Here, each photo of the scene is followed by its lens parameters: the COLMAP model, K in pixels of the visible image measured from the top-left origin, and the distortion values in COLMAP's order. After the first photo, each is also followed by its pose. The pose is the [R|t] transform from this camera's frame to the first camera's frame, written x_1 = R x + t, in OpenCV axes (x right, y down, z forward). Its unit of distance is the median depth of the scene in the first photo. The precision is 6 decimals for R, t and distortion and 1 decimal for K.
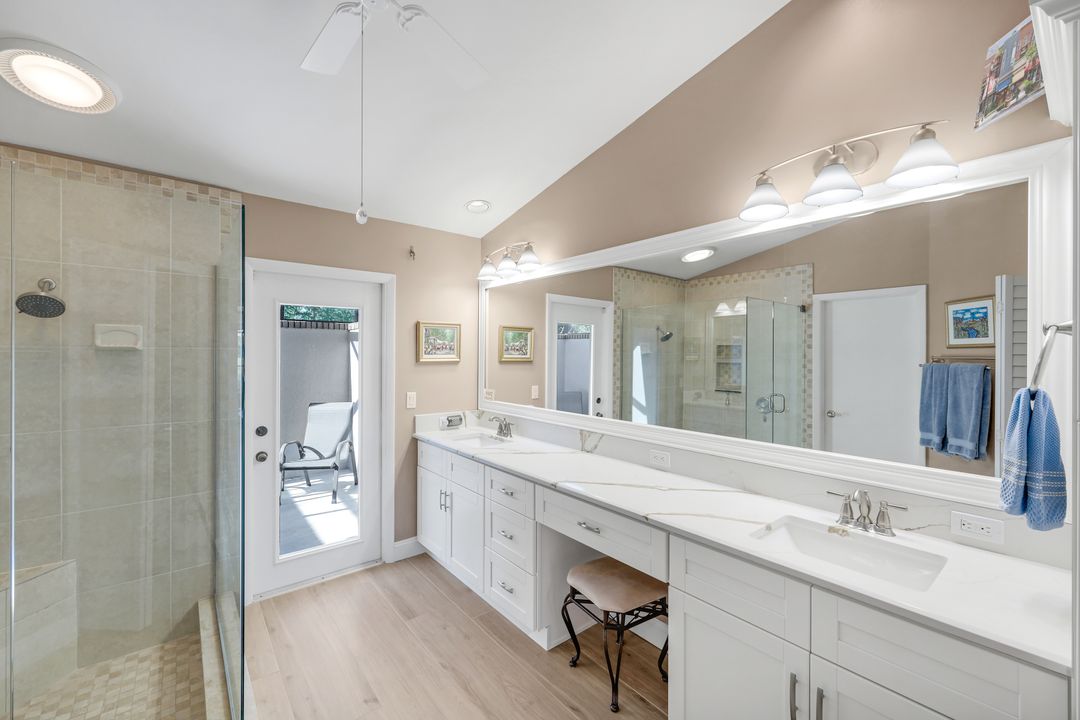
lens RADIAL K [[428.6, 0, 539.8], [0, 428.6, 354.1], [0, 0, 1]] dist [-0.000459, -0.000032]
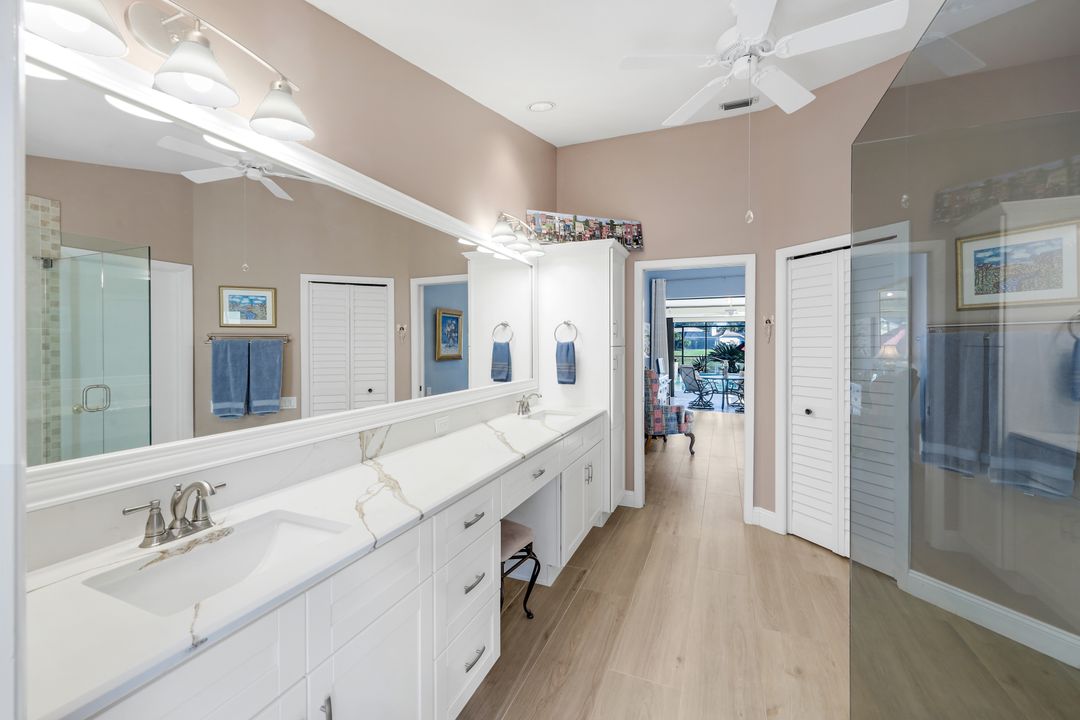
lens RADIAL K [[428.6, 0, 539.9], [0, 428.6, 353.0], [0, 0, 1]] dist [-0.000459, -0.000032]
pose [[-0.451549, -0.022328, 0.891967, -0.479024], [-0.001177, 0.999701, 0.024430, 0.028003], [-0.892246, 0.009981, -0.451440, 0.804442]]
